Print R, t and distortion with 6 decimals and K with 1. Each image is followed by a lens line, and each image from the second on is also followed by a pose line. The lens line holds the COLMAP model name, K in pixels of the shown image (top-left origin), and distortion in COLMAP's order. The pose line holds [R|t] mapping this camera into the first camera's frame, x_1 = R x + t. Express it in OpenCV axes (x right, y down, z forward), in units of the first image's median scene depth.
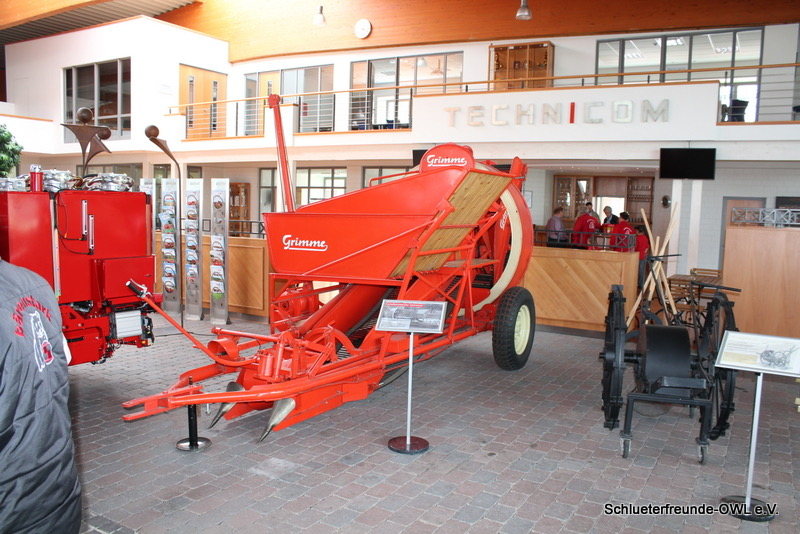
lens RADIAL K [[667.4, 0, 427.3], [0, 667.4, 283.3], [0, 0, 1]] dist [-0.148395, 0.128581]
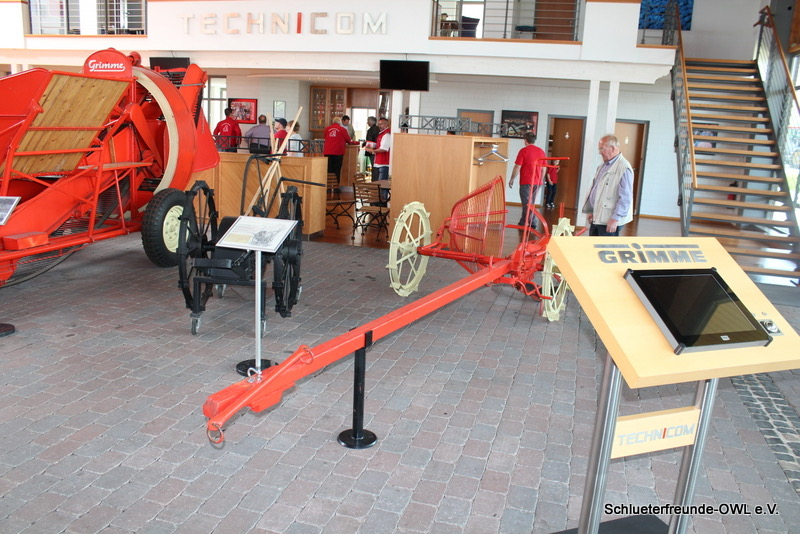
lens RADIAL K [[667.4, 0, 404.2], [0, 667.4, 269.5], [0, 0, 1]] dist [-0.148395, 0.128581]
pose [[0.971023, -0.029590, 0.237148, 0.134550], [0.004085, 0.994216, 0.107326, 0.012772], [-0.238952, -0.103247, 0.965527, -0.056608]]
